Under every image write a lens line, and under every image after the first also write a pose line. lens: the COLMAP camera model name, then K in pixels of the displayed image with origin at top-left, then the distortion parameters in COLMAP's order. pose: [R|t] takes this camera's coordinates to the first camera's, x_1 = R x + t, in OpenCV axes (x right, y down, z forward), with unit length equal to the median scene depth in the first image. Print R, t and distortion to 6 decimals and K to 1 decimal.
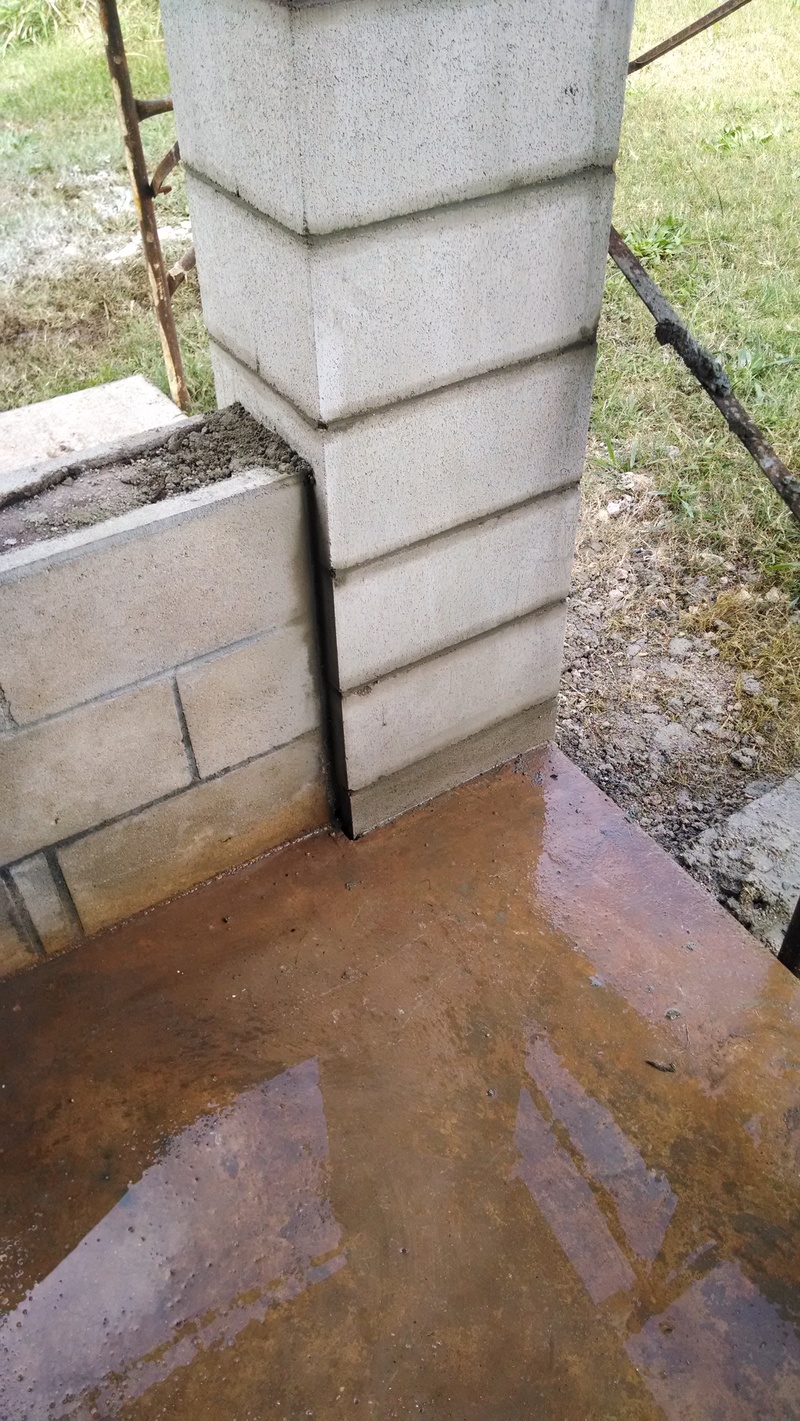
lens RADIAL K [[1082.3, 0, 406.8], [0, 1082.3, 719.9], [0, 0, 1]] dist [0.017581, -0.055454]
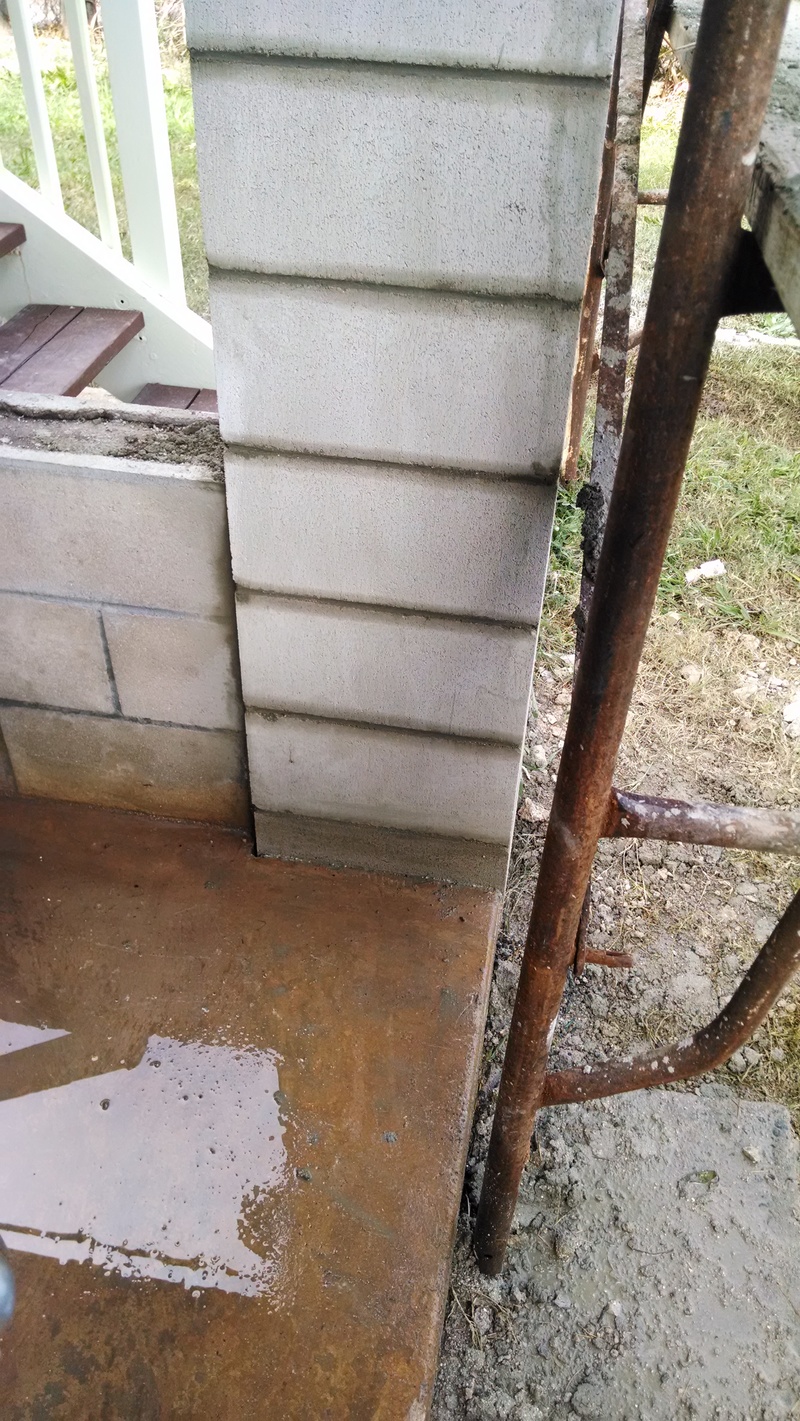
lens RADIAL K [[1082.3, 0, 406.1], [0, 1082.3, 716.5], [0, 0, 1]] dist [0.017581, -0.055454]
pose [[0.738303, 0.462526, -0.490896, 0.675446], [-0.498629, 0.864411, 0.064521, -0.190174], [0.454179, 0.197139, 0.868825, 0.199206]]
